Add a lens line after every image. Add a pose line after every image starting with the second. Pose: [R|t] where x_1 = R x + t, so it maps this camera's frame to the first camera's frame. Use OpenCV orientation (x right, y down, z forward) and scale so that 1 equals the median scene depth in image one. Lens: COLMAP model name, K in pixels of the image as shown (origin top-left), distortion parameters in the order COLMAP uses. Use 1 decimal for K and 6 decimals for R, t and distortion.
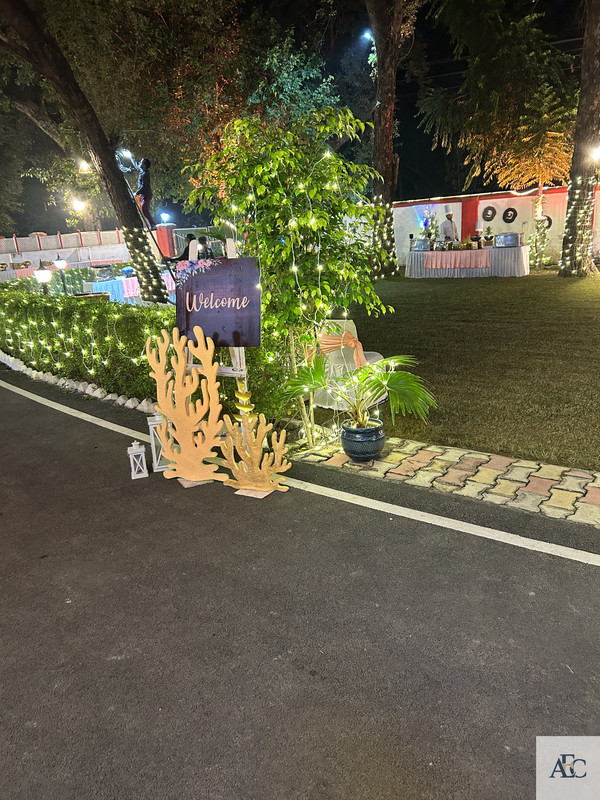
lens RADIAL K [[598.4, 0, 299.6], [0, 598.4, 401.0], [0, 0, 1]] dist [0.054086, -0.062509]
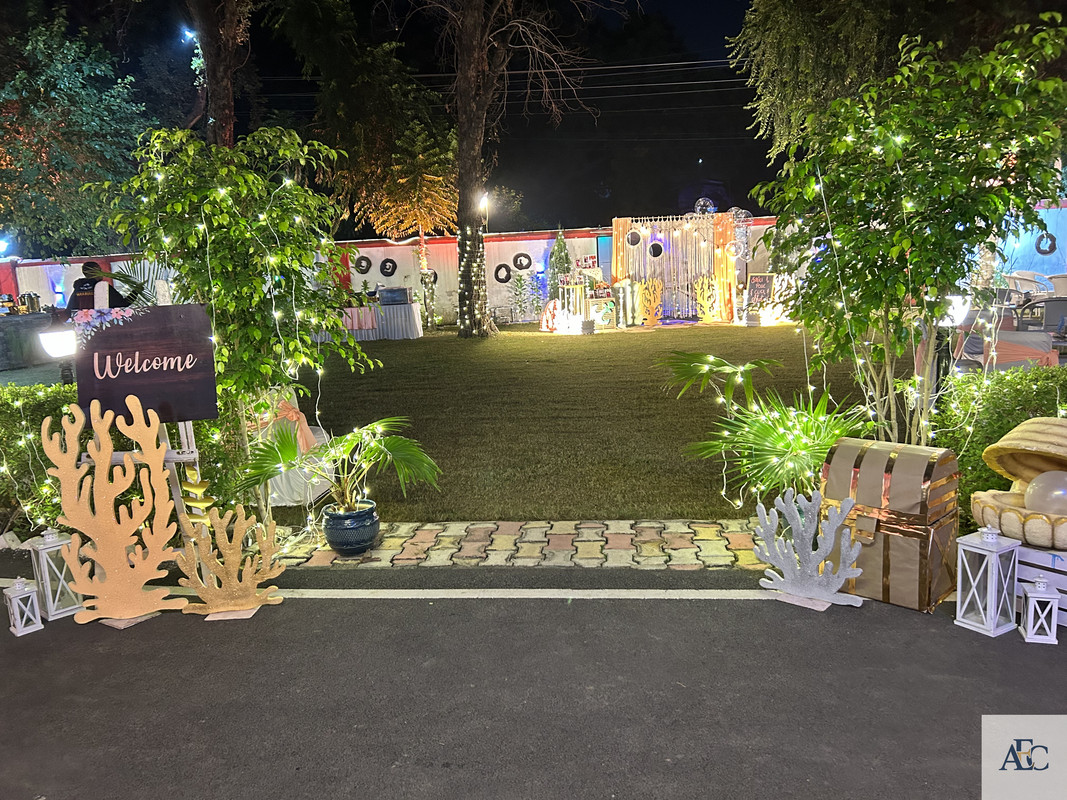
lens RADIAL K [[798.2, 0, 523.1], [0, 798.2, 409.6], [0, 0, 1]] dist [0.054086, -0.062509]
pose [[0.866708, -0.069551, 0.493944, -0.219821], [0.130387, 0.987392, -0.089755, 0.036928], [-0.481473, 0.142195, 0.864849, -0.059434]]
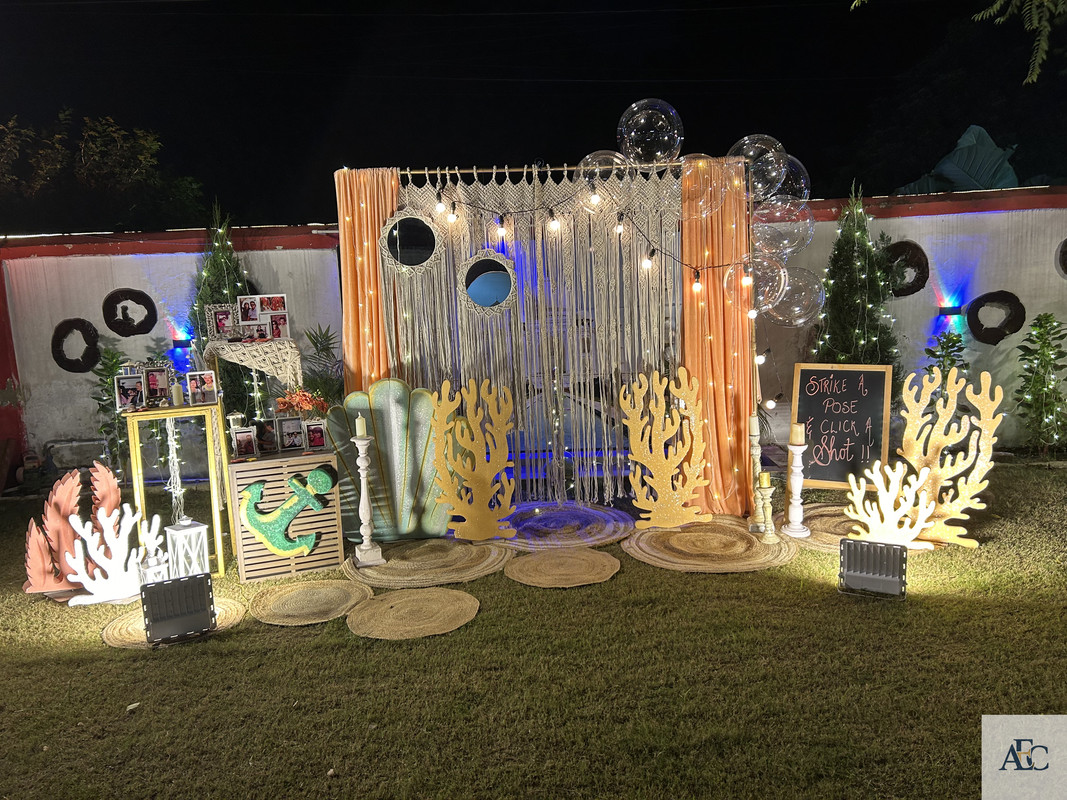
lens RADIAL K [[798.2, 0, 531.5], [0, 798.2, 397.5], [0, 0, 1]] dist [0.054086, -0.062509]
pose [[0.784316, -0.040109, 0.619063, 1.765437], [0.159916, 0.977254, -0.139288, -0.706662], [-0.599396, 0.208244, 0.772890, 2.128534]]
